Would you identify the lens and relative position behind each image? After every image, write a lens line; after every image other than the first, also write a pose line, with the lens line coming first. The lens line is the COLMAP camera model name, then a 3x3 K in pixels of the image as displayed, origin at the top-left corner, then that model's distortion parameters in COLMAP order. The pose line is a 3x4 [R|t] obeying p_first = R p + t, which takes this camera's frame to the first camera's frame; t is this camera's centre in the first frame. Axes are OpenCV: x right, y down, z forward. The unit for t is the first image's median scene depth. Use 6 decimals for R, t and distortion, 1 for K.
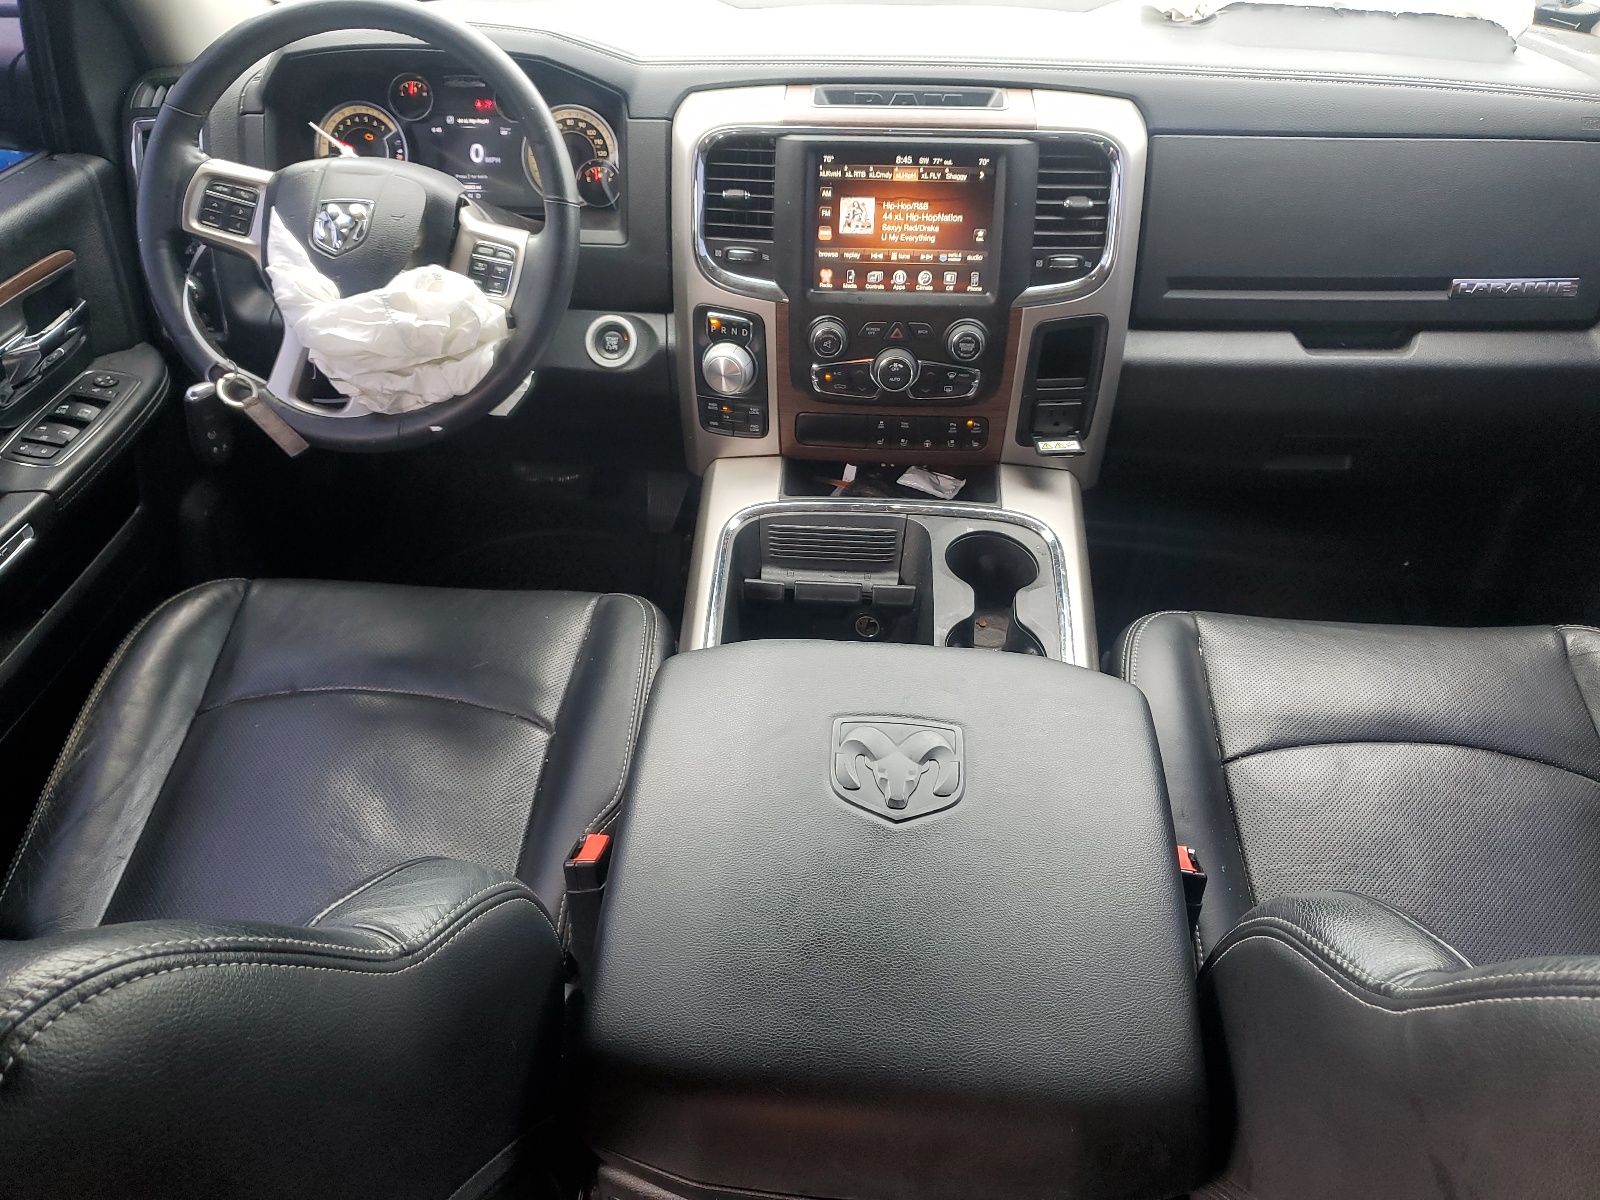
lens RADIAL K [[1214.5, 0, 799.0], [0, 1214.5, 599.8], [0, 0, 1]] dist [0.003514, 0.000755]
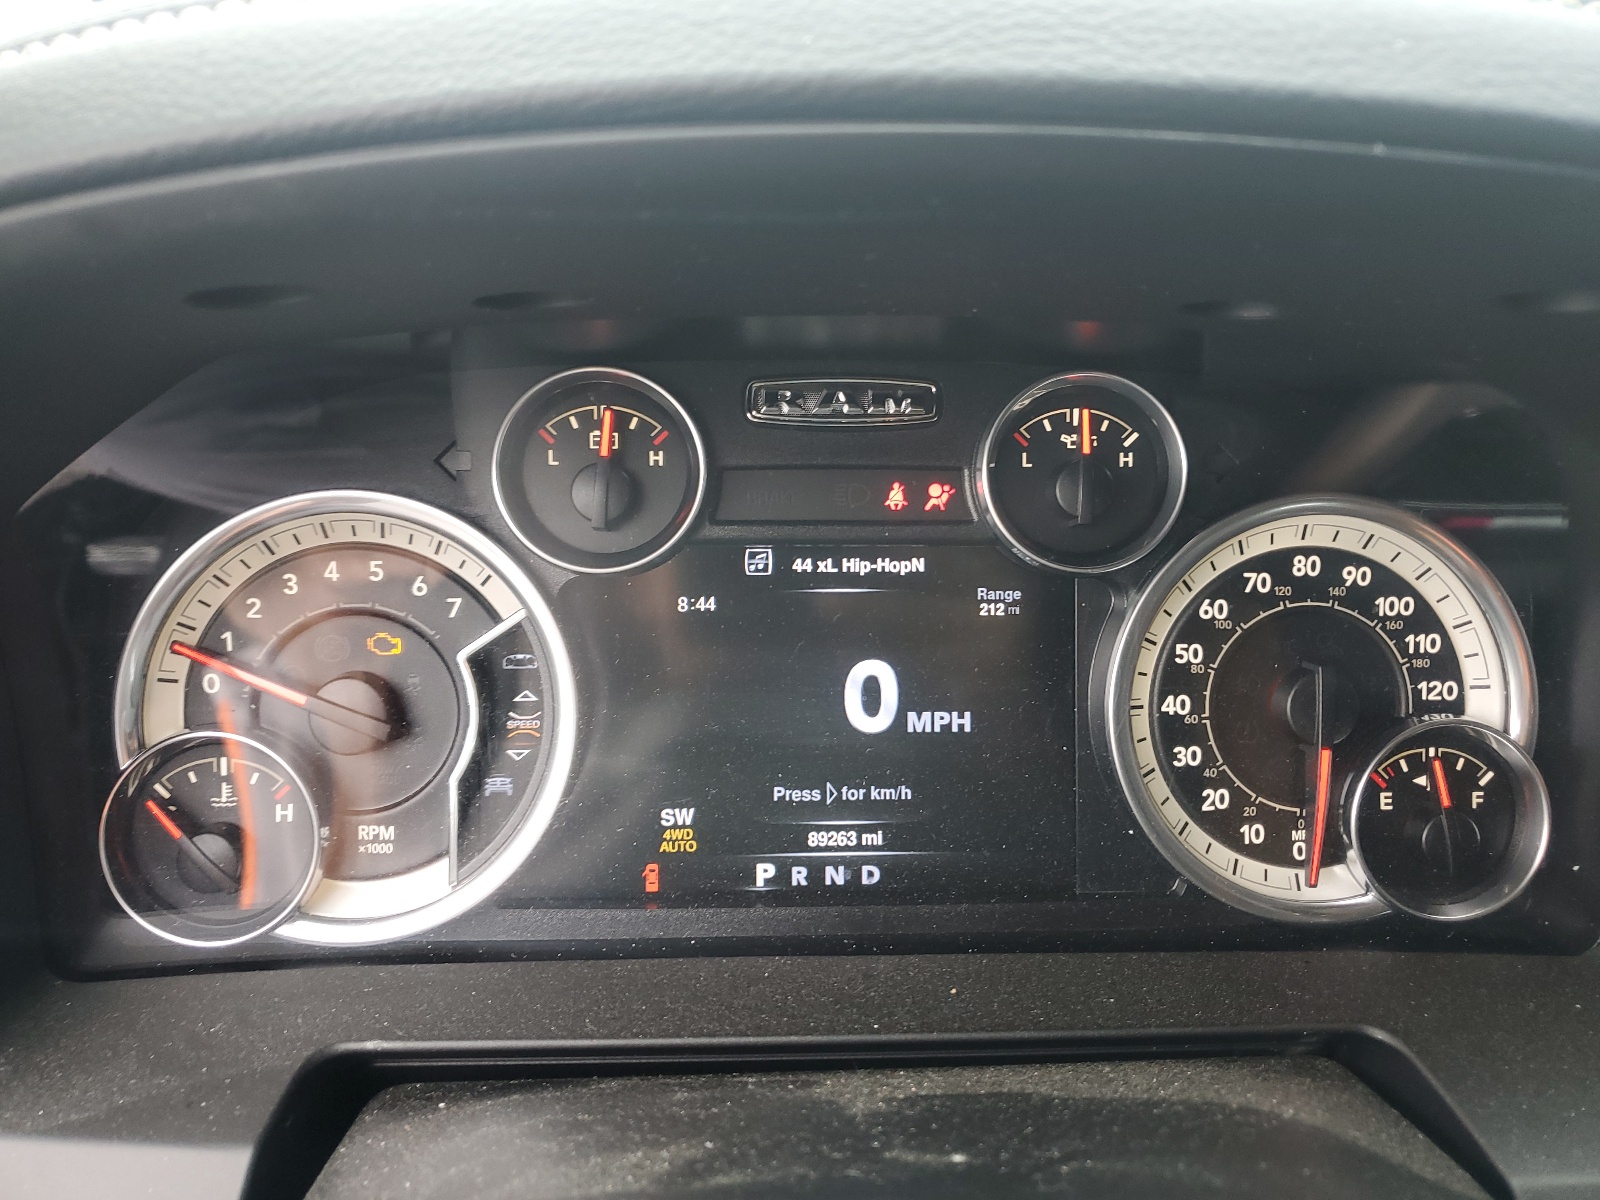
lens RADIAL K [[1214.5, 0, 800.5], [0, 1214.5, 600.3], [0, 0, 1]] dist [0.003514, 0.000755]
pose [[0.990176, -0.025395, 0.137503, -0.311246], [0.059587, 0.966244, -0.250643, -0.330799], [-0.126496, 0.256374, 0.958265, 0.783920]]
